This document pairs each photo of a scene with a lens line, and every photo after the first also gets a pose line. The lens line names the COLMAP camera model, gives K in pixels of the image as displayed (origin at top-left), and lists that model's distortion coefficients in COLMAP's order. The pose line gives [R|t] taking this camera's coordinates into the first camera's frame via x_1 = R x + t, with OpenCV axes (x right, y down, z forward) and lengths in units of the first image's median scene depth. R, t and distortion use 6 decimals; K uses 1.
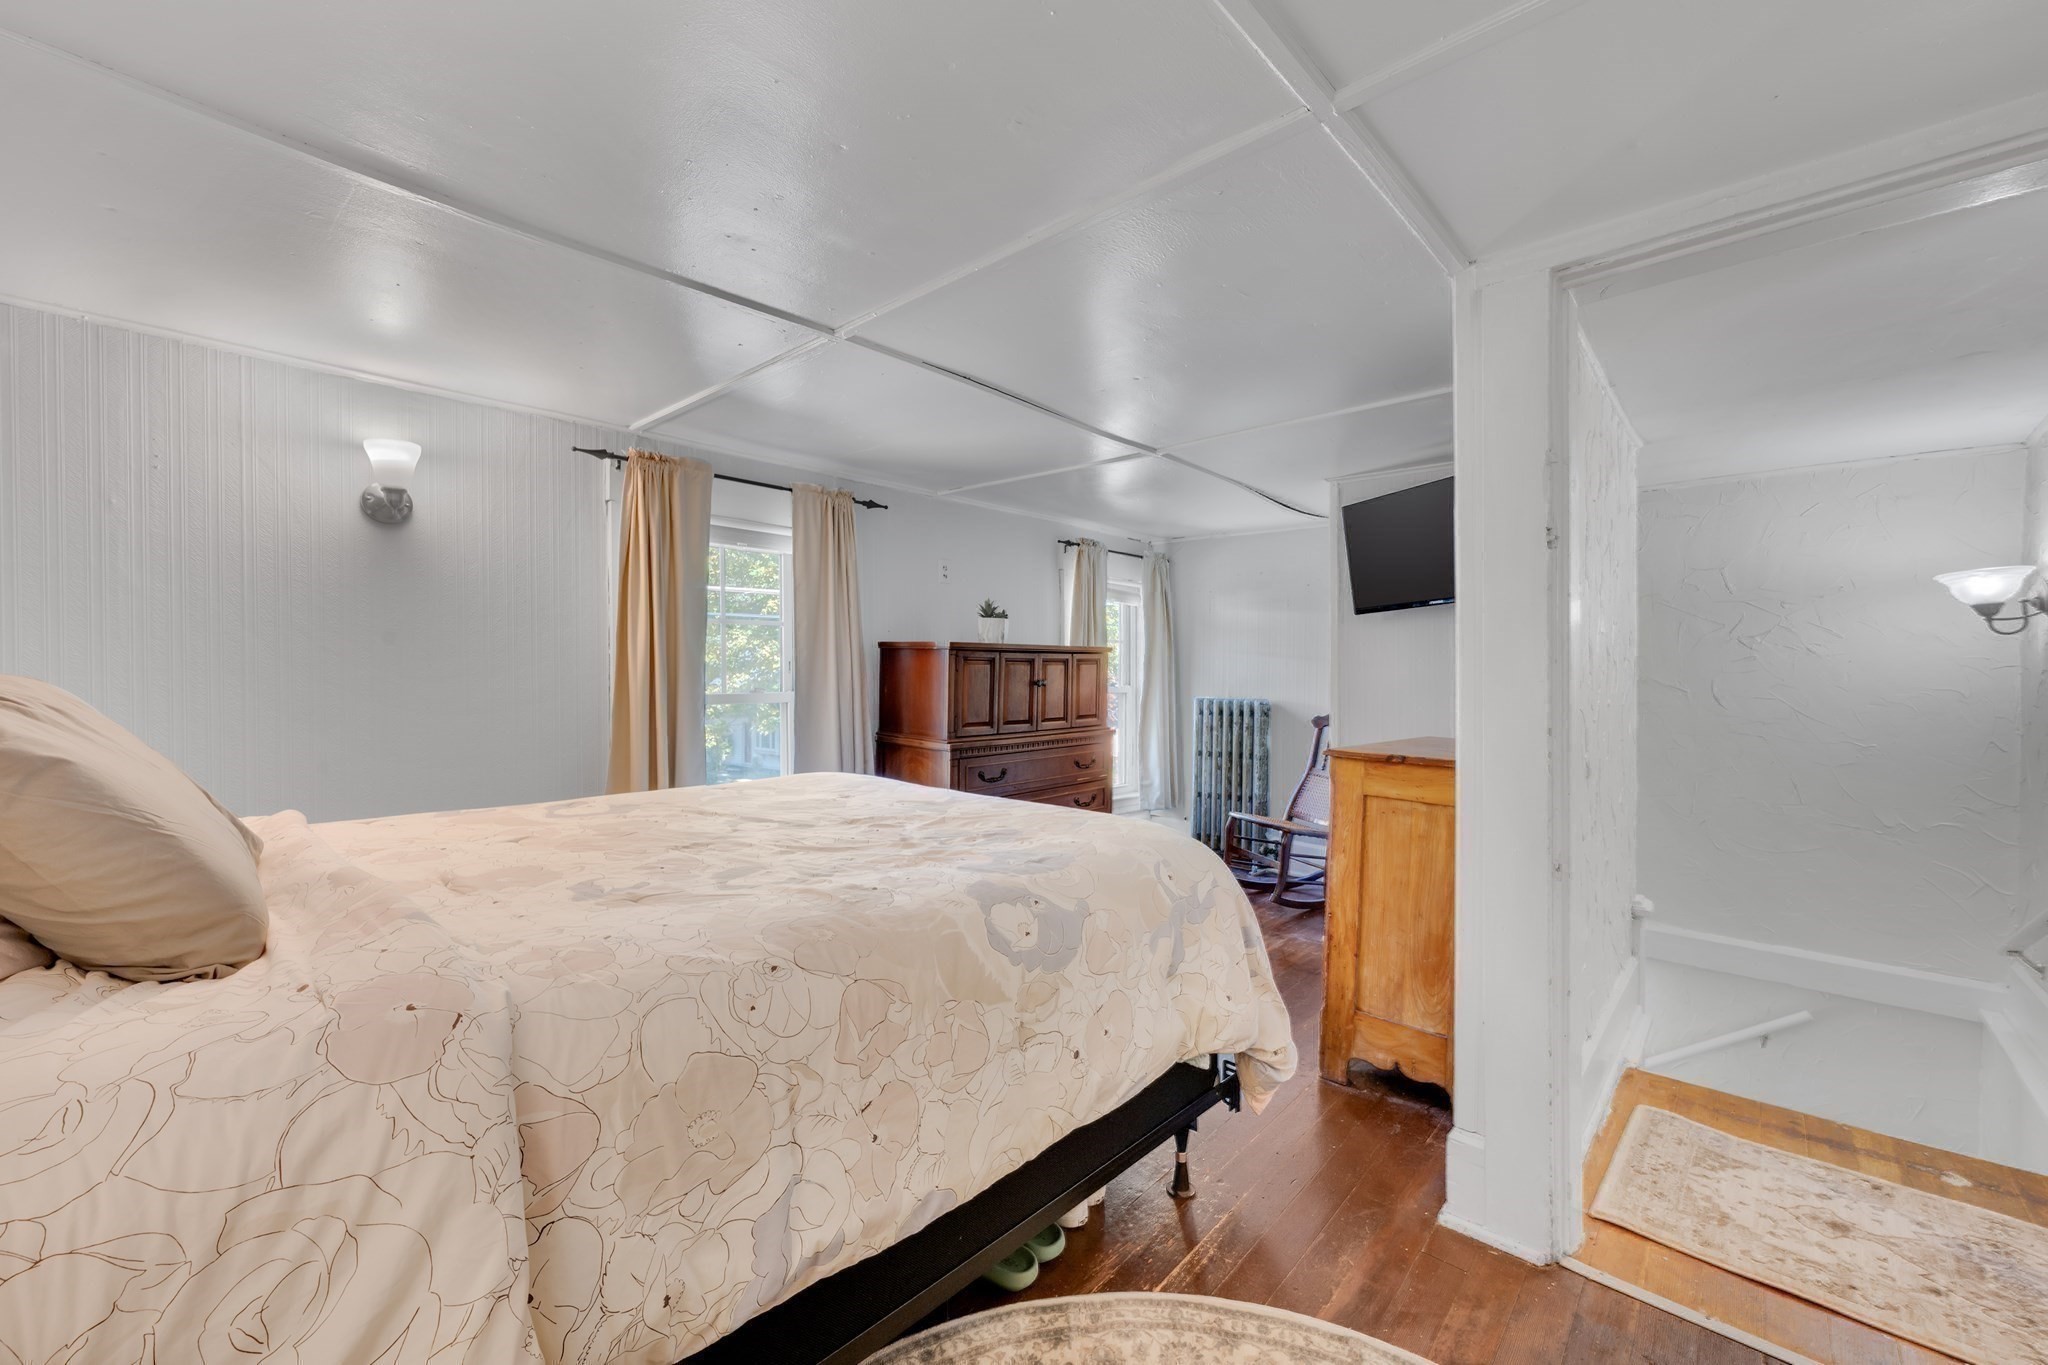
lens RADIAL K [[813.5, 0, 1023.0], [0, 813.5, 679.9], [0, 0, 1]] dist [0.000448, -0.000102]
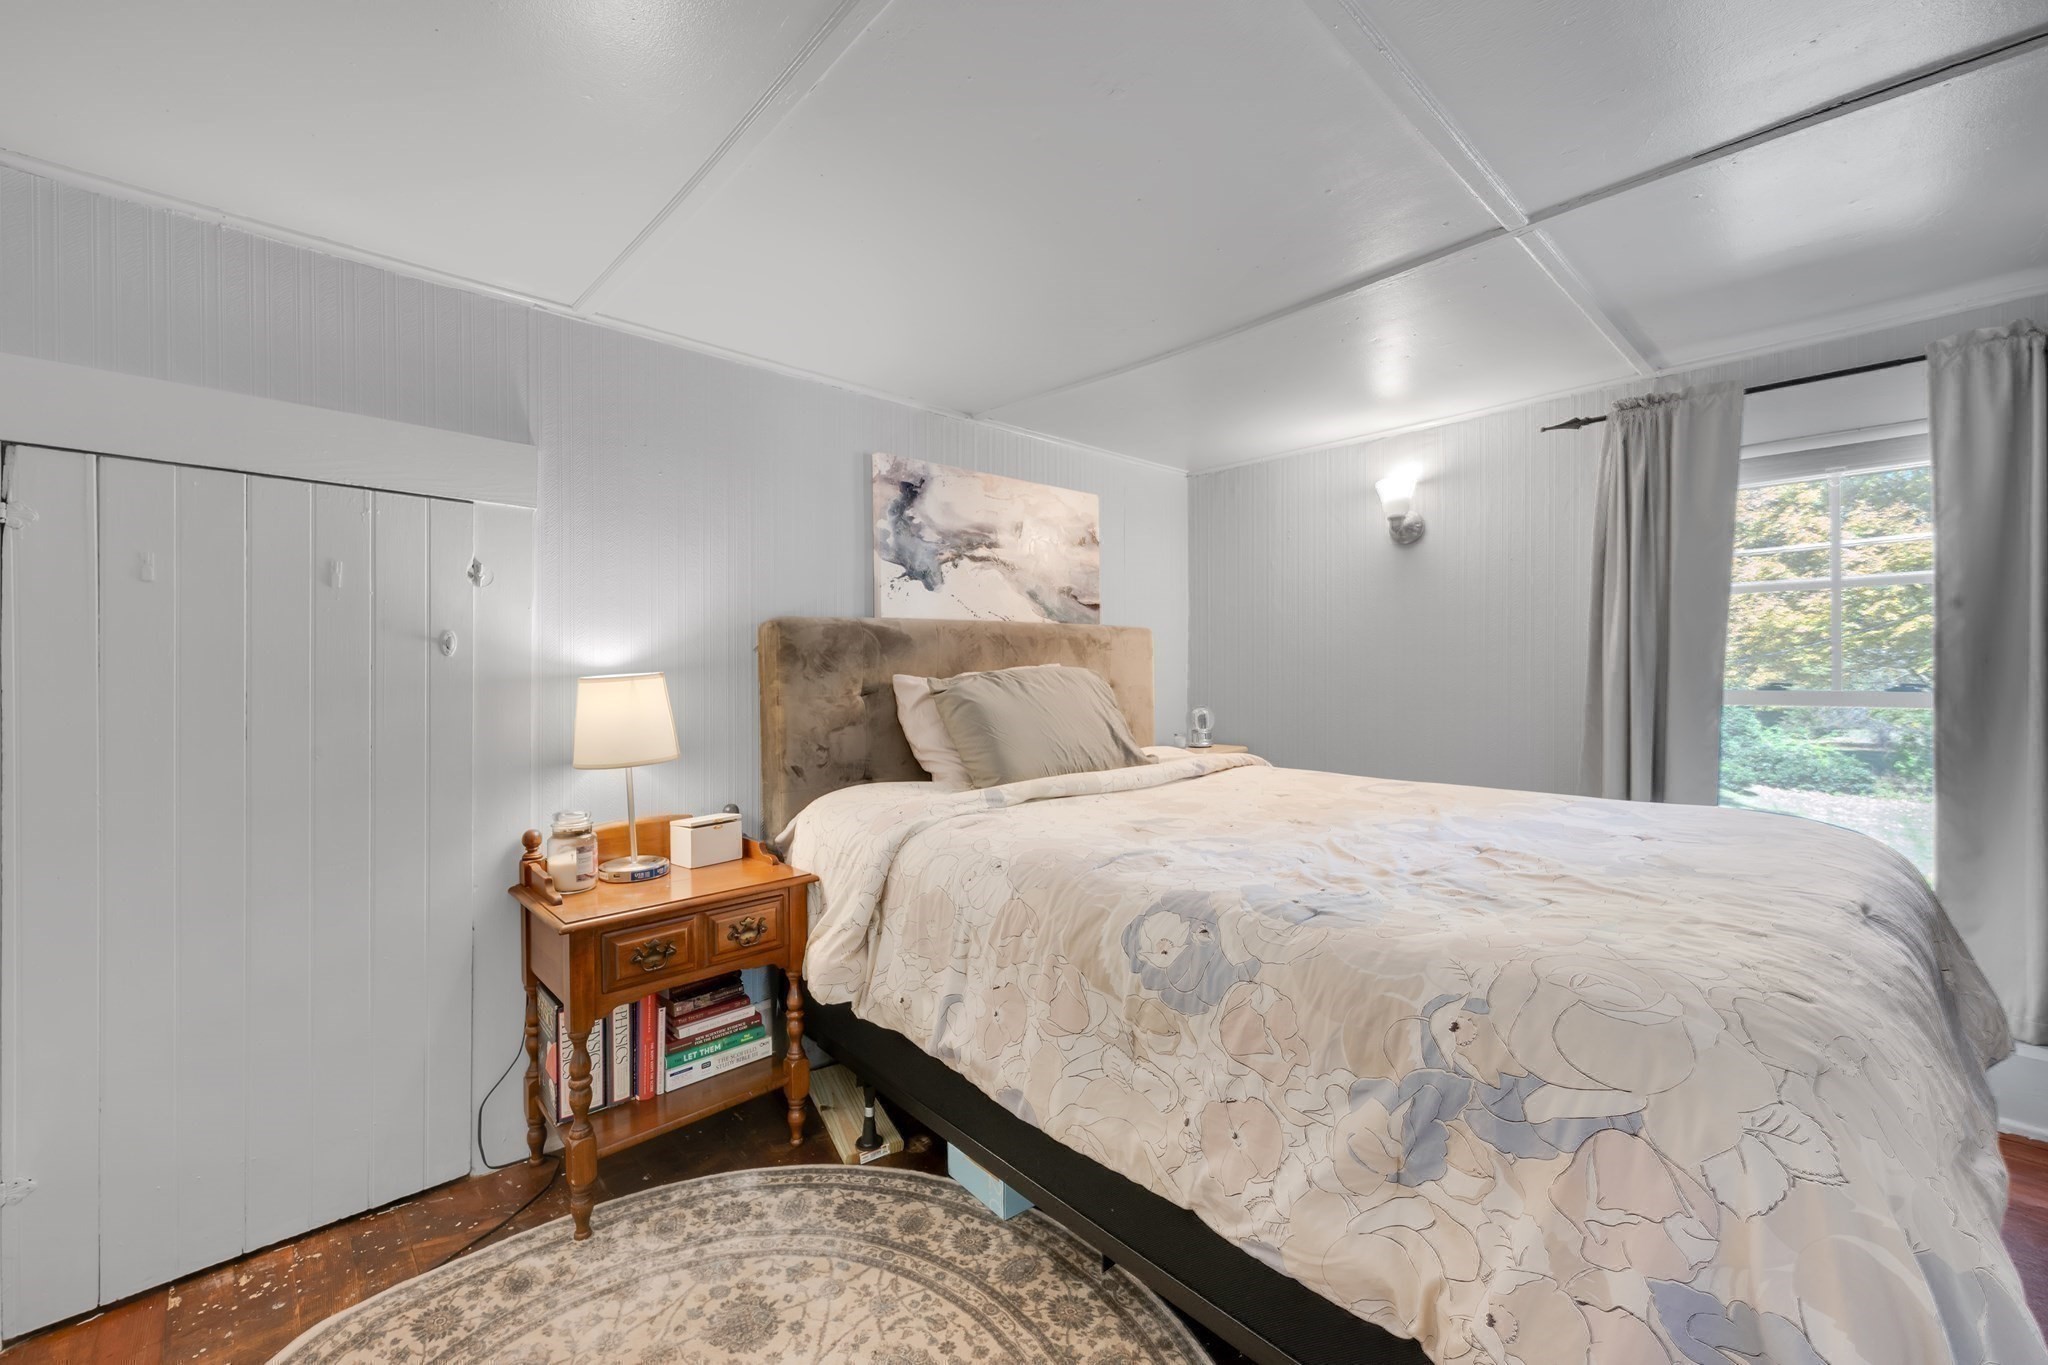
lens RADIAL K [[813.5, 0, 1022.8], [0, 813.5, 679.3], [0, 0, 1]] dist [0.000448, -0.000102]
pose [[-0.071158, 0.009209, -0.997423, 0.497859], [-0.000512, 0.999957, 0.009269, 0.002106], [0.997465, 0.001170, -0.071151, 0.498515]]
